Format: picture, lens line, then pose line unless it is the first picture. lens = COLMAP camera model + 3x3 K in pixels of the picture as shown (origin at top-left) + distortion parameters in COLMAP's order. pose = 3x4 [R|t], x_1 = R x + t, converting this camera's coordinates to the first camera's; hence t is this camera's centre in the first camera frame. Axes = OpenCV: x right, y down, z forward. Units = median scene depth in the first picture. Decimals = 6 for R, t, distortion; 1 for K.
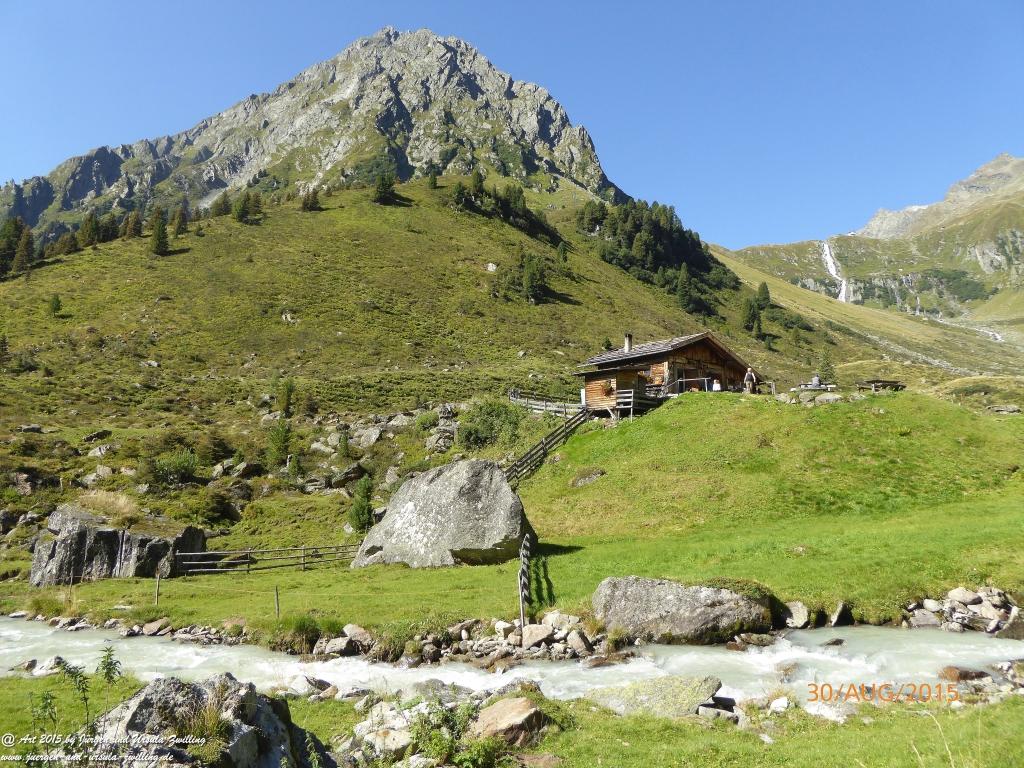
lens RADIAL K [[734.2, 0, 520.7], [0, 734.2, 380.6], [0, 0, 1]] dist [-0.027430, 0.003756]
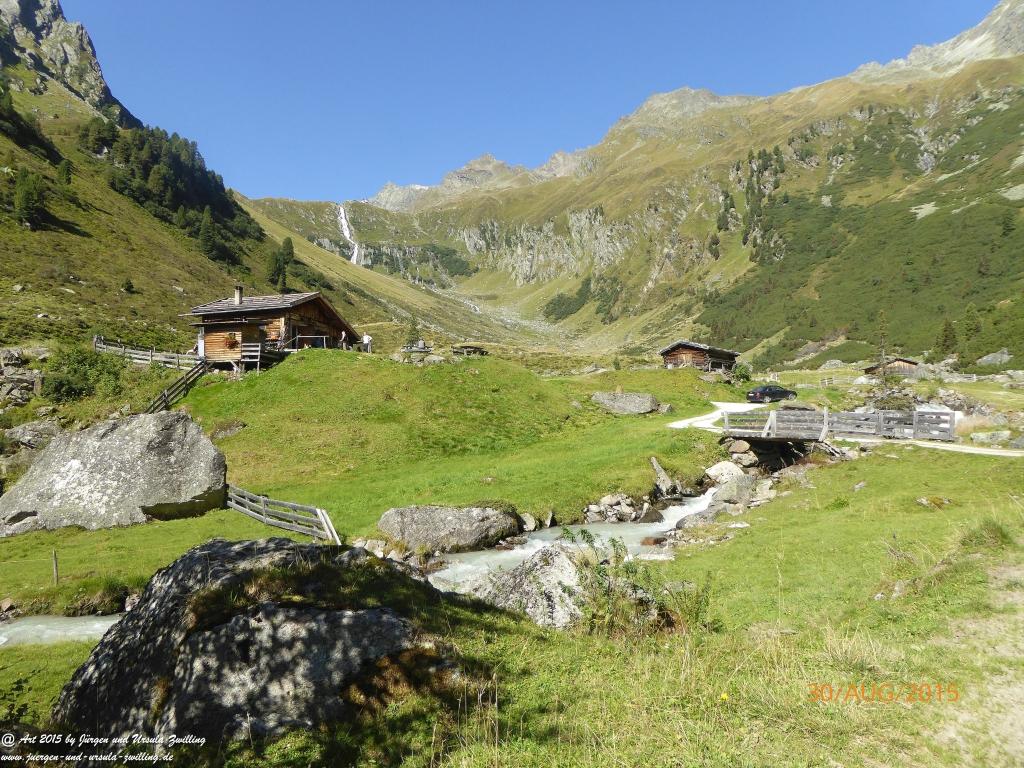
lens RADIAL K [[729.2, 0, 528.0], [0, 729.2, 382.1], [0, 0, 1]] dist [-0.040140, 0.008629]
pose [[0.787955, 0.017869, 0.615473, -0.011325], [-0.058205, 0.997264, 0.045562, -0.000139], [-0.612975, -0.071724, 0.786840, -0.001530]]
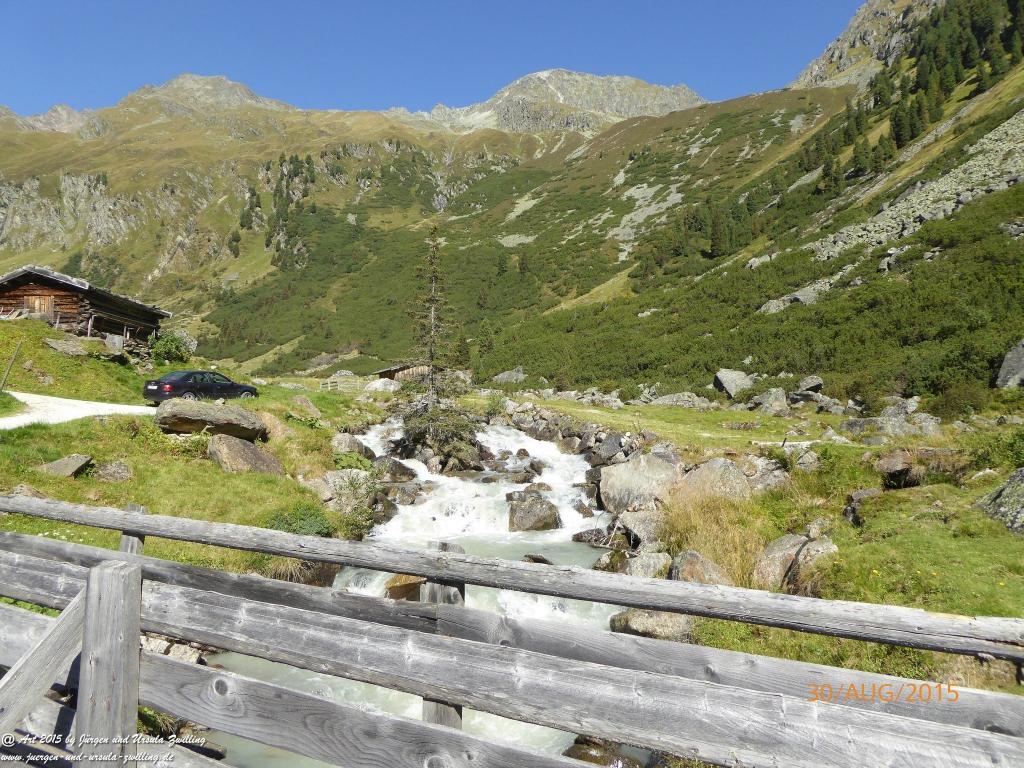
lens RADIAL K [[711.3, 0, 518.1], [0, 711.3, 384.5], [0, 0, 1]] dist [-0.021056, -0.008059]
pose [[0.262803, 0.070210, 0.962292, 0.029921], [-0.143701, 0.989073, -0.032919, 0.002049], [-0.954088, -0.129631, 0.270021, 0.020391]]
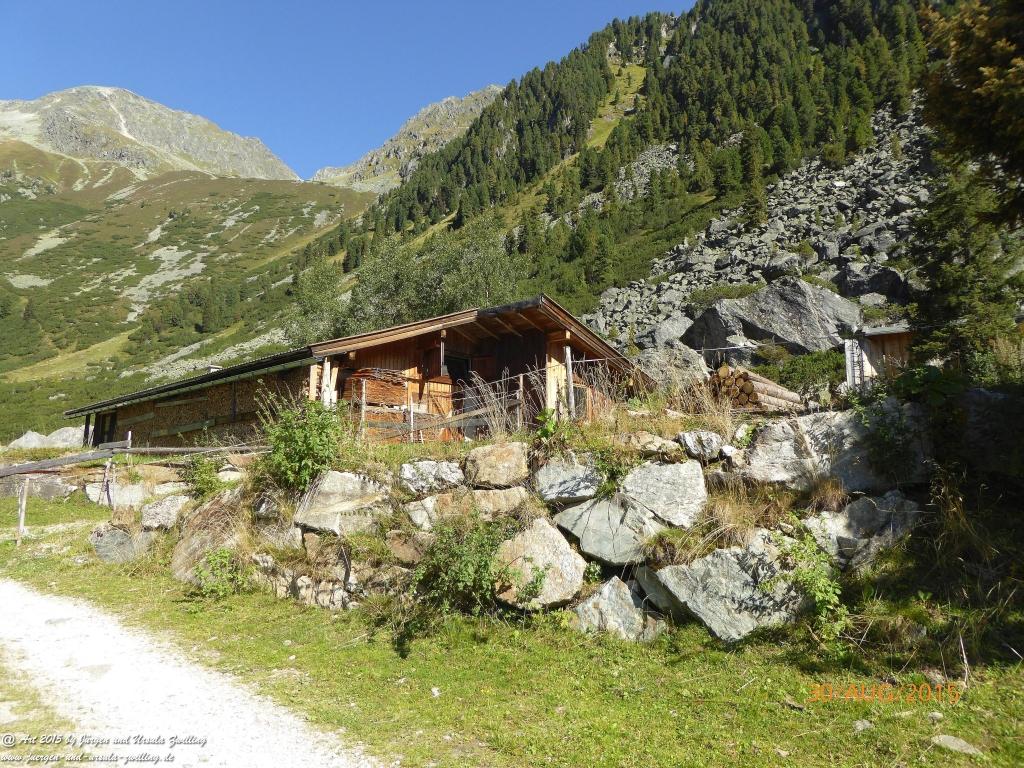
lens RADIAL K [[730.0, 0, 523.1], [0, 730.0, 380.1], [0, 0, 1]] dist [-0.031254, 0.007295]
pose [[-0.303668, 0.130771, 0.943761, -0.108909], [-0.143690, 0.972921, -0.181046, -0.006347], [-0.941881, -0.190587, -0.276655, -0.048325]]
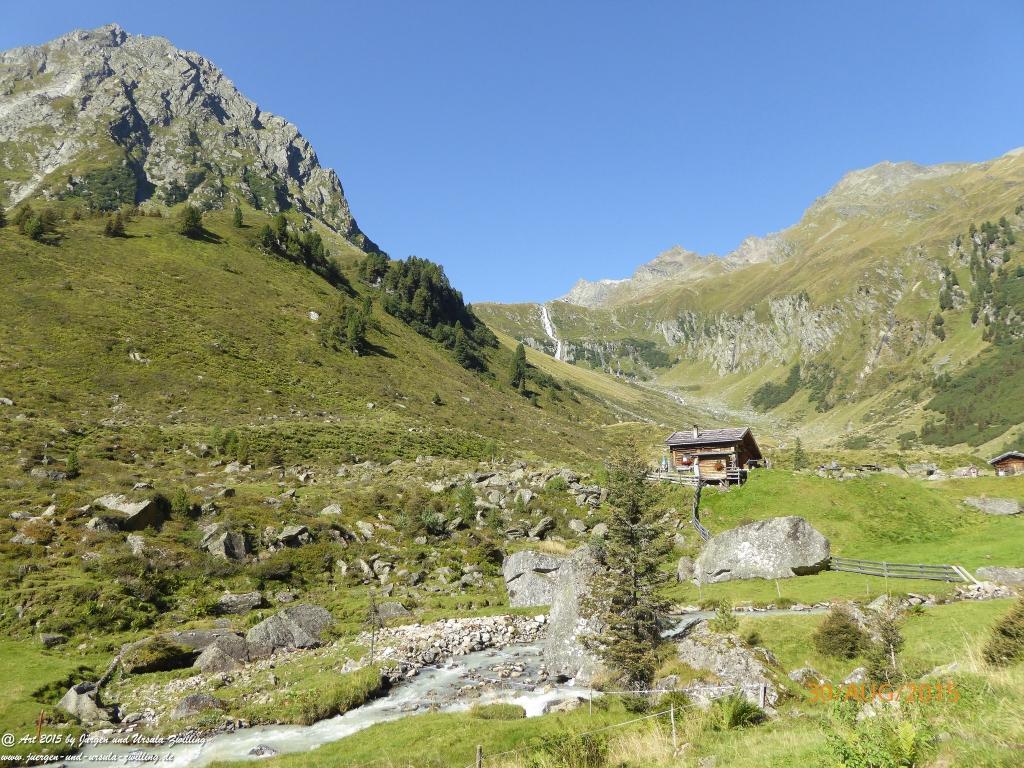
lens RADIAL K [[734.2, 0, 520.7], [0, 734.2, 380.6], [0, 0, 1]] dist [-0.027430, 0.003756]
pose [[0.920747, 0.060767, 0.385400, -0.057618], [-0.038745, 0.997155, -0.064661, -0.003437], [-0.388232, 0.044604, 0.920481, -0.016558]]
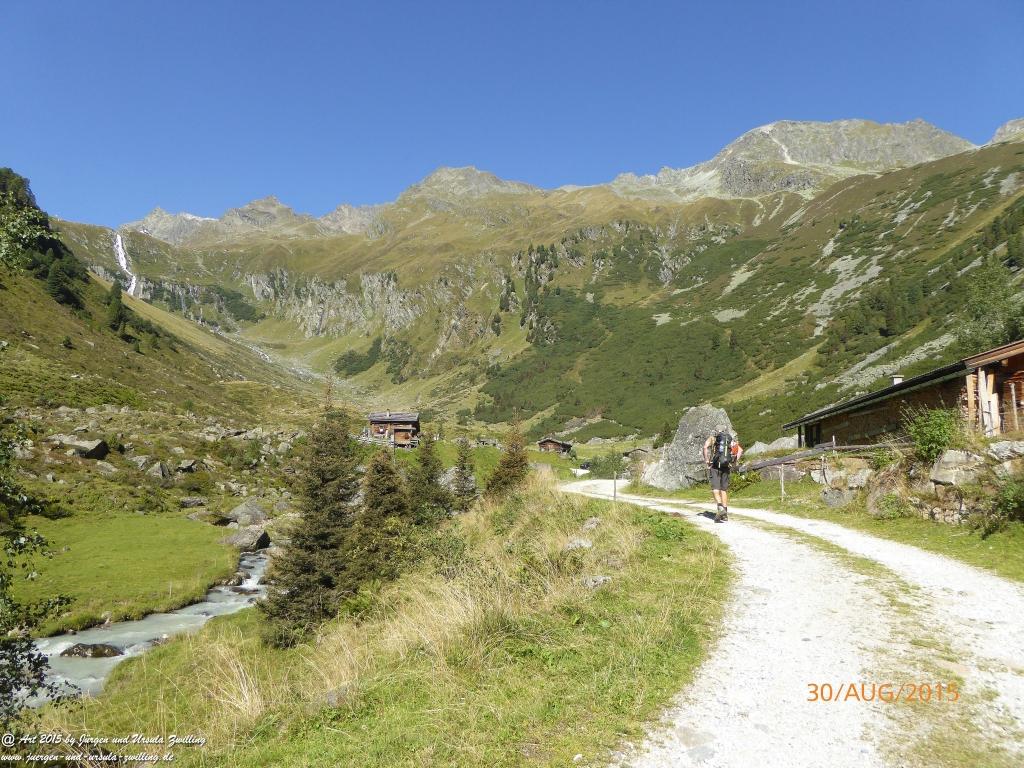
lens RADIAL K [[739.2, 0, 519.7], [0, 739.2, 378.5], [0, 0, 1]] dist [-0.023591, 0.004813]
pose [[0.553731, 0.123132, 0.823542, -0.120833], [-0.130918, 0.989580, -0.059932, -0.005771], [-0.822340, -0.074630, 0.564081, -0.050537]]
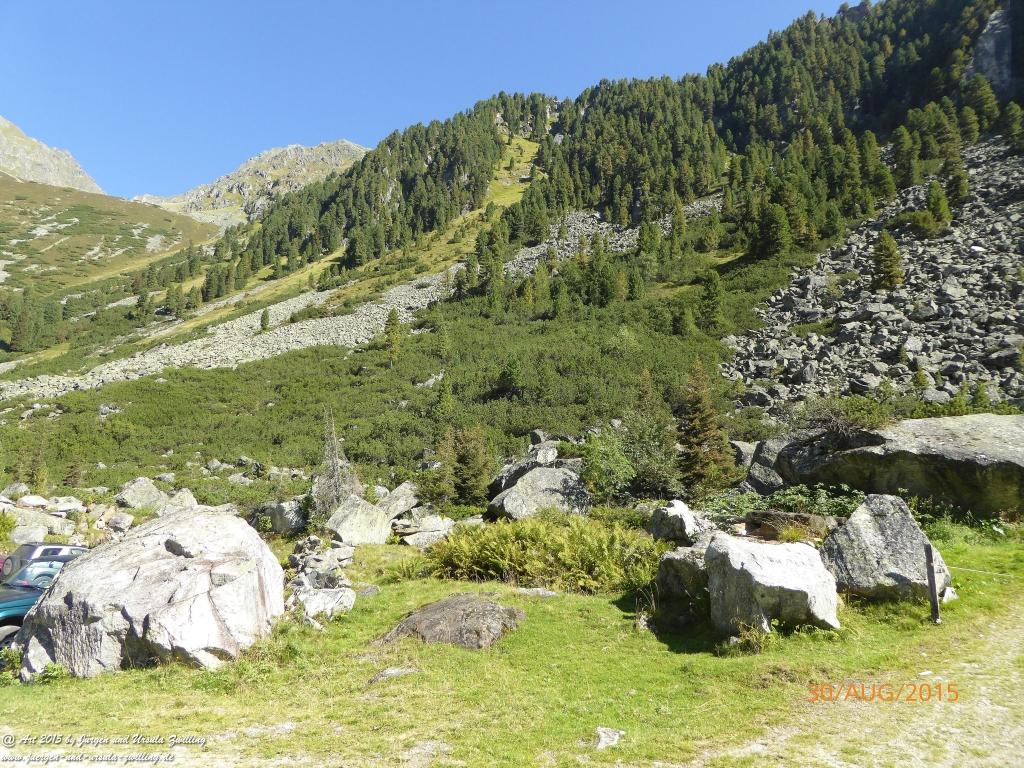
lens RADIAL K [[721.0, 0, 512.3], [0, 721.0, 379.9], [0, 0, 1]] dist [-0.029797, 0.000341]
pose [[-0.549669, 0.179099, 0.815958, -0.044282], [-0.163406, 0.934828, -0.315269, -0.002493], [-0.819245, -0.306626, -0.484580, -0.012069]]
